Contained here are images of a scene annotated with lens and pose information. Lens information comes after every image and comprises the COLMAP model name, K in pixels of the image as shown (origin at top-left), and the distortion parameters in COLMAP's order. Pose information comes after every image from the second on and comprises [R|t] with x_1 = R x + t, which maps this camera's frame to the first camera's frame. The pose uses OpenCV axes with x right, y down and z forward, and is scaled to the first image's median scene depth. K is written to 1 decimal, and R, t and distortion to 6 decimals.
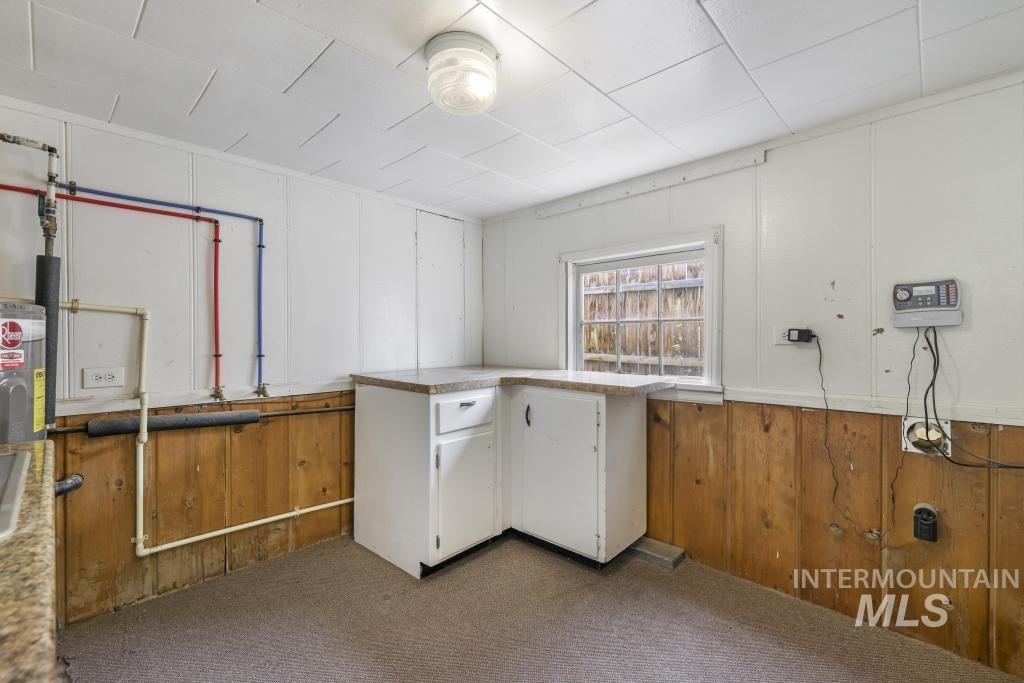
lens RADIAL K [[439.1, 0, 519.6], [0, 439.1, 338.4], [0, 0, 1]] dist [0.002100, 0.000928]
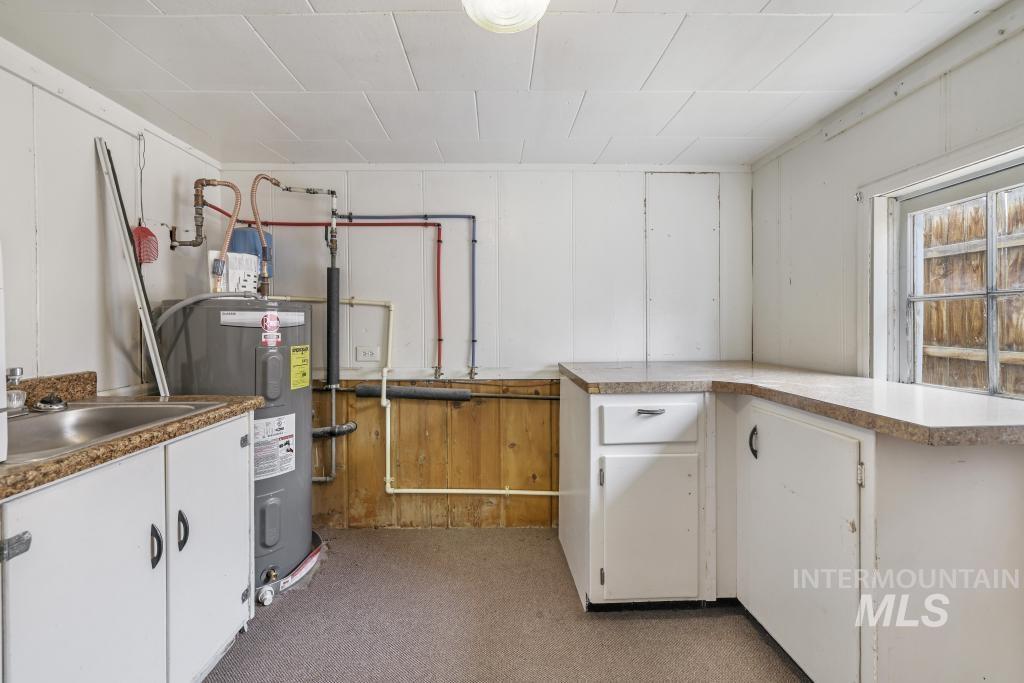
lens RADIAL K [[439.1, 0, 503.8], [0, 439.1, 328.5], [0, 0, 1]] dist [0.002100, 0.000928]
pose [[0.695927, 0.007846, -0.718069, 0.261263], [-0.001052, 0.999950, 0.009907, -0.002216], [0.718111, -0.006139, 0.695901, 0.302052]]
